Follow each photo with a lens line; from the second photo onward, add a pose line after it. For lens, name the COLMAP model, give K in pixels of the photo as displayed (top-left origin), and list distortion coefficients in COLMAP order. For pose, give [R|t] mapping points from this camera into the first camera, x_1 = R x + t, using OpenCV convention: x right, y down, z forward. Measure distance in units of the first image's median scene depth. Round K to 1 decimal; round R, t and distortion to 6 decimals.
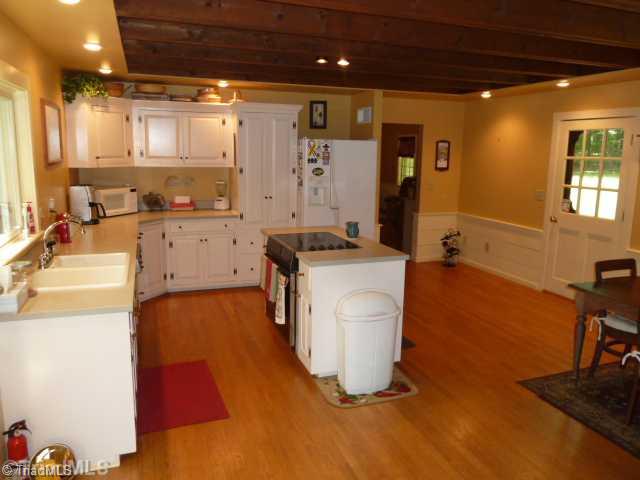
lens RADIAL K [[487.1, 0, 320.0], [0, 487.1, 240.0], [0, 0, 1]] dist [-0.029221, 0.003665]
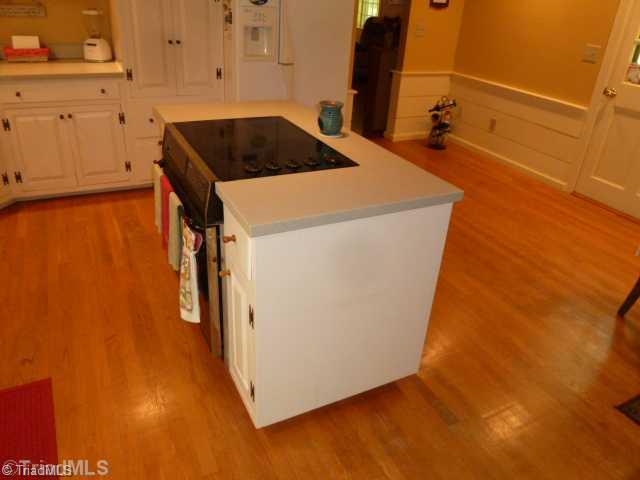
lens RADIAL K [[487.1, 0, 320.0], [0, 487.1, 240.0], [0, 0, 1]] dist [-0.029221, 0.003665]
pose [[0.992072, -0.015538, 0.124710, -0.007375], [-0.022584, 0.954130, 0.298540, -0.036800], [-0.123628, -0.298990, 0.946214, 0.346741]]
